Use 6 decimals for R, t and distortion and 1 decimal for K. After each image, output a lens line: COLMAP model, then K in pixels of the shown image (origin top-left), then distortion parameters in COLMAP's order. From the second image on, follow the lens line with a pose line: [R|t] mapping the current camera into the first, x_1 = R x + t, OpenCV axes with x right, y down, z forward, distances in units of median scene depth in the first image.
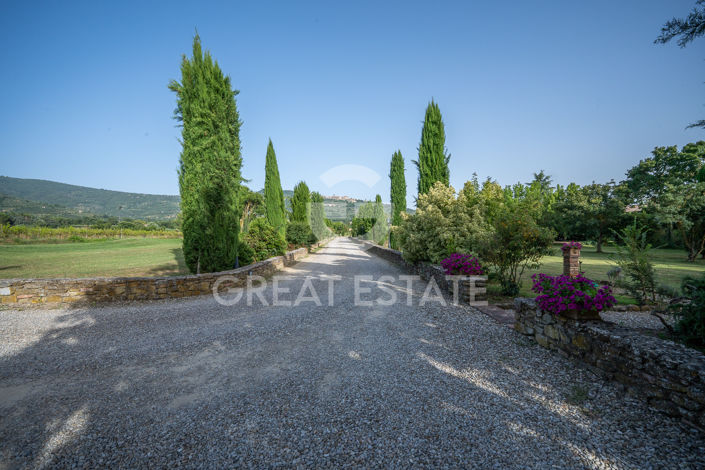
lens RADIAL K [[282.2, 0, 352.5], [0, 282.2, 235.0], [0, 0, 1]] dist [-0.001786, -0.000107]
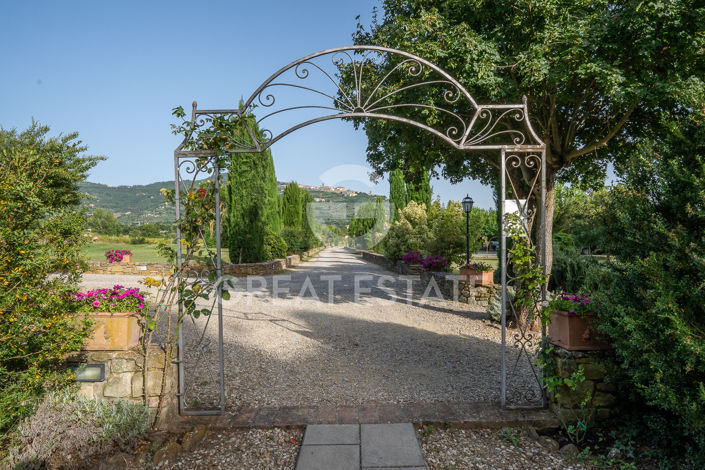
lens RADIAL K [[430.8, 0, 352.5], [0, 430.8, 235.0], [0, 0, 1]] dist [-0.005194, 0.000288]
pose [[0.999868, 0.015537, 0.004703, 0.015808], [-0.015422, 0.999601, -0.023672, 0.024968], [-0.005069, 0.023597, 0.999709, -1.028667]]
